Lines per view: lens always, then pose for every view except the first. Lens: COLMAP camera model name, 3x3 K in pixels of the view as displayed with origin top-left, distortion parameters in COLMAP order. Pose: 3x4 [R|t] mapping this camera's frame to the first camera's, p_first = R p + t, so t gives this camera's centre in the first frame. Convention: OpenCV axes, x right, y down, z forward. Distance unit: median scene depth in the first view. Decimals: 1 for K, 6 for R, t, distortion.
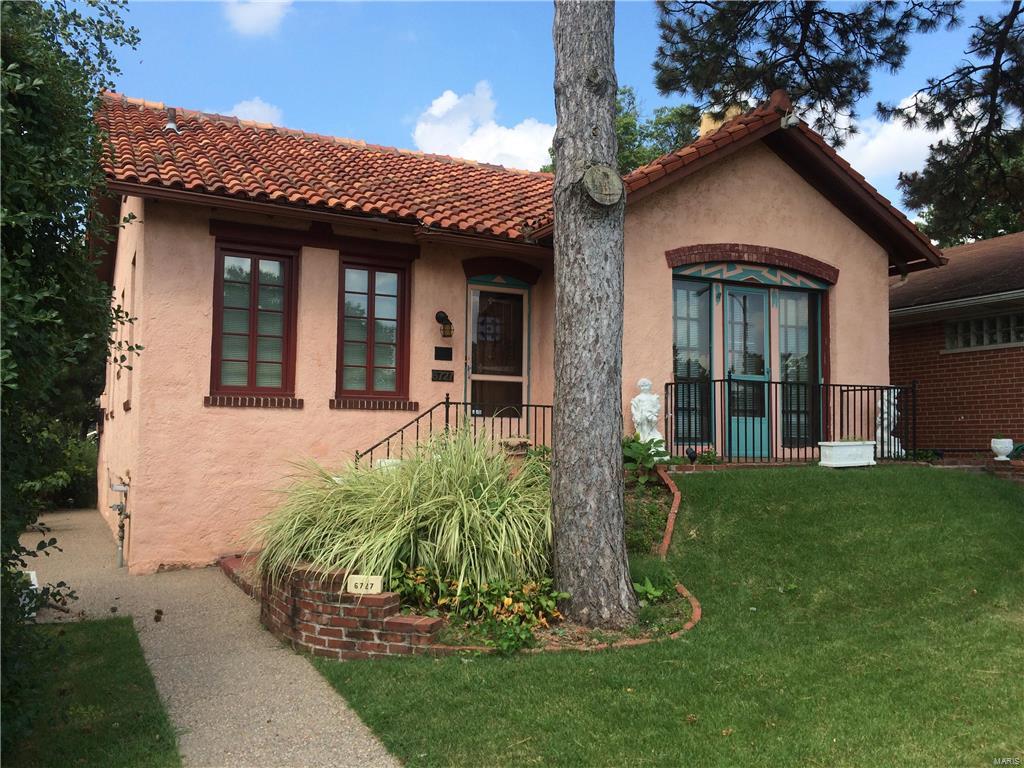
lens RADIAL K [[892.5, 0, 512.0], [0, 892.5, 384.0], [0, 0, 1]] dist [0.114987, -0.144476]
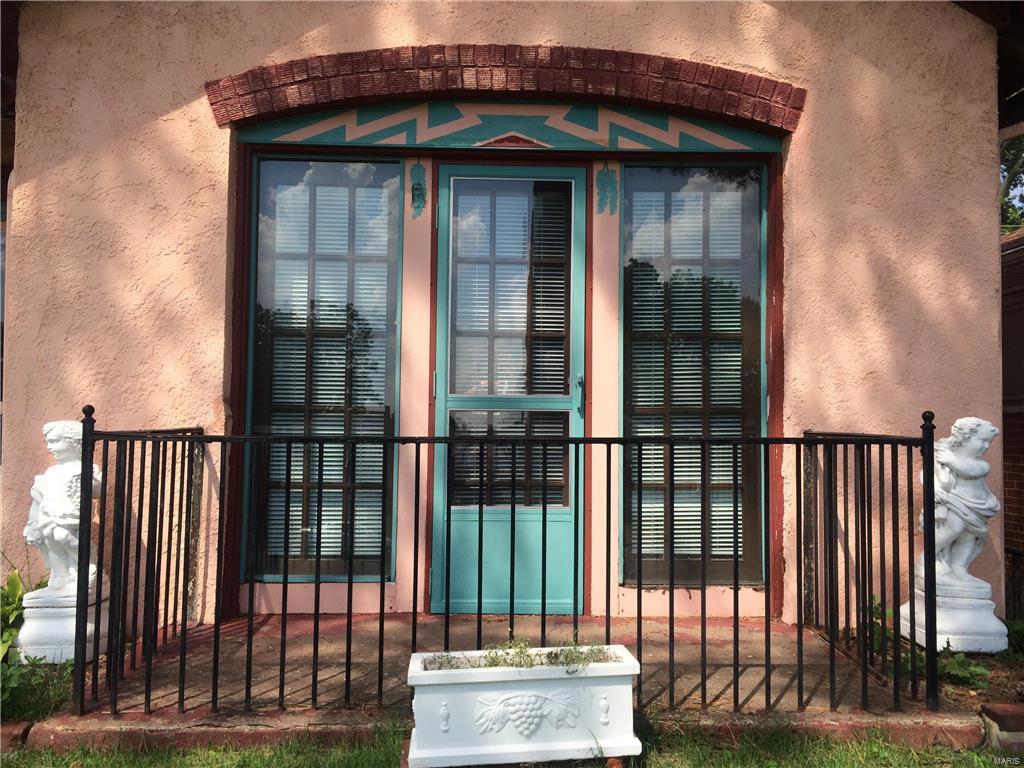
lens RADIAL K [[892.5, 0, 512.0], [0, 892.5, 384.0], [0, 0, 1]] dist [0.114987, -0.144476]
pose [[0.914859, -0.023205, -0.403106, 0.414182], [0.030208, 0.999483, 0.011023, -0.018604], [0.402642, -0.022262, 0.915087, 0.650021]]
